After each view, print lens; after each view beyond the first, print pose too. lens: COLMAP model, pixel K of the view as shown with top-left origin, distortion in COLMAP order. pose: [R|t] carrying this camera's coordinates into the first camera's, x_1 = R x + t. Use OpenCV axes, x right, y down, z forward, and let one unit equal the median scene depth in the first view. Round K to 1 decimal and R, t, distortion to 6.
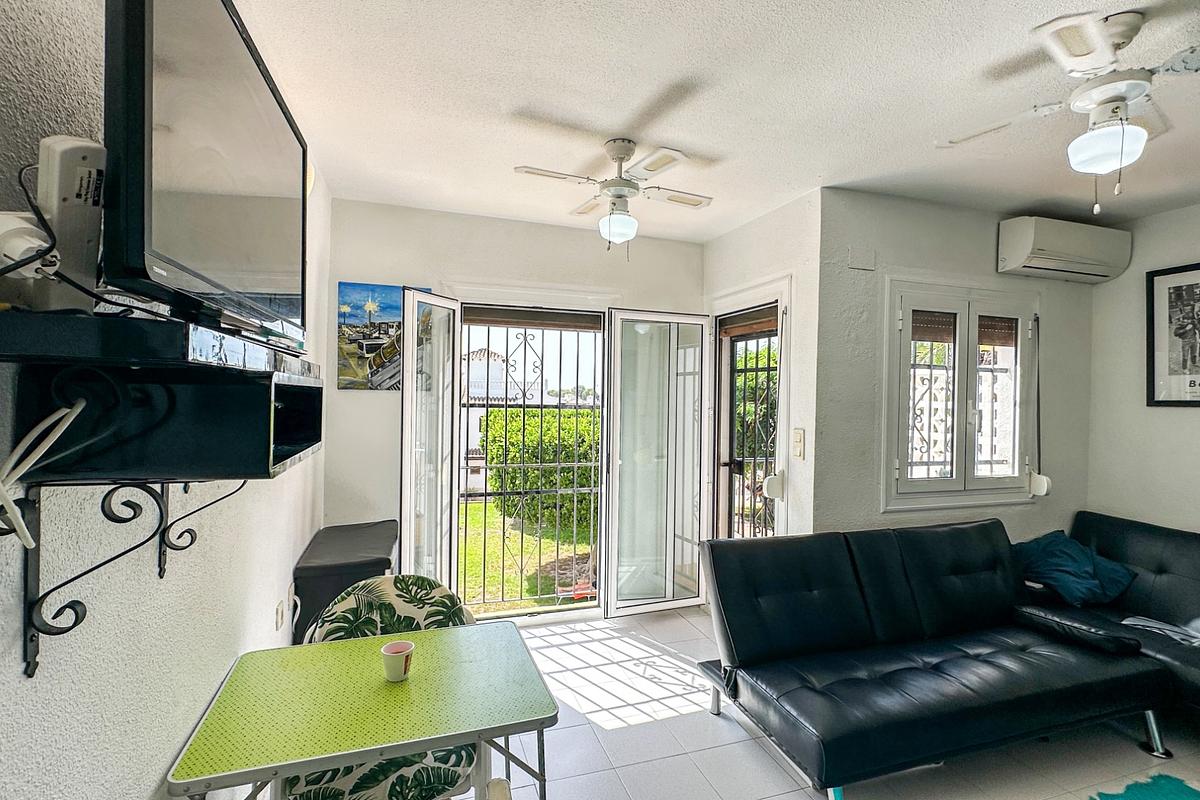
lens RADIAL K [[567.4, 0, 600.0], [0, 567.4, 400.0], [0, 0, 1]] dist [0.000181, -0.000029]
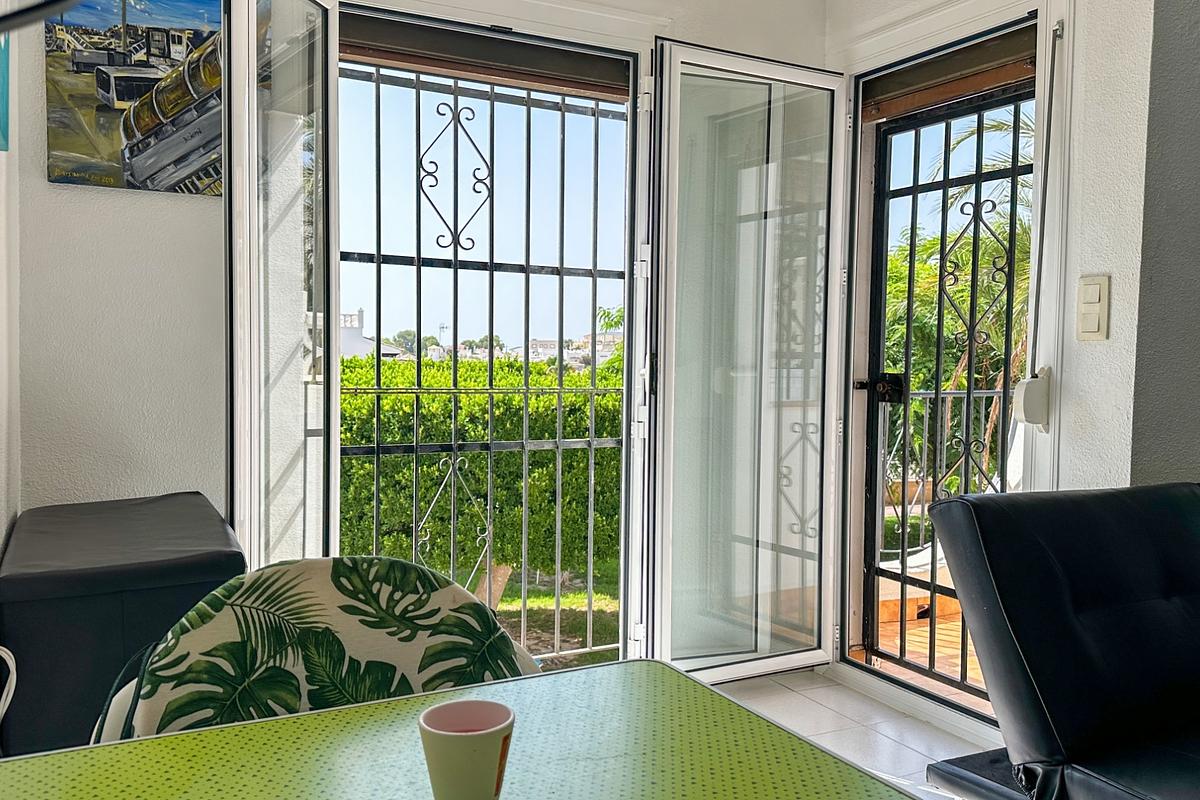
lens RADIAL K [[1000.2, 0, 600.0], [0, 1000.2, 400.0], [0, 0, 1]] dist [0.115156, -0.180438]
pose [[0.989200, -0.009198, 0.146284, -0.174175], [0.002419, 0.998917, 0.046455, 0.107507], [-0.146553, -0.045599, 0.988151, 0.197120]]
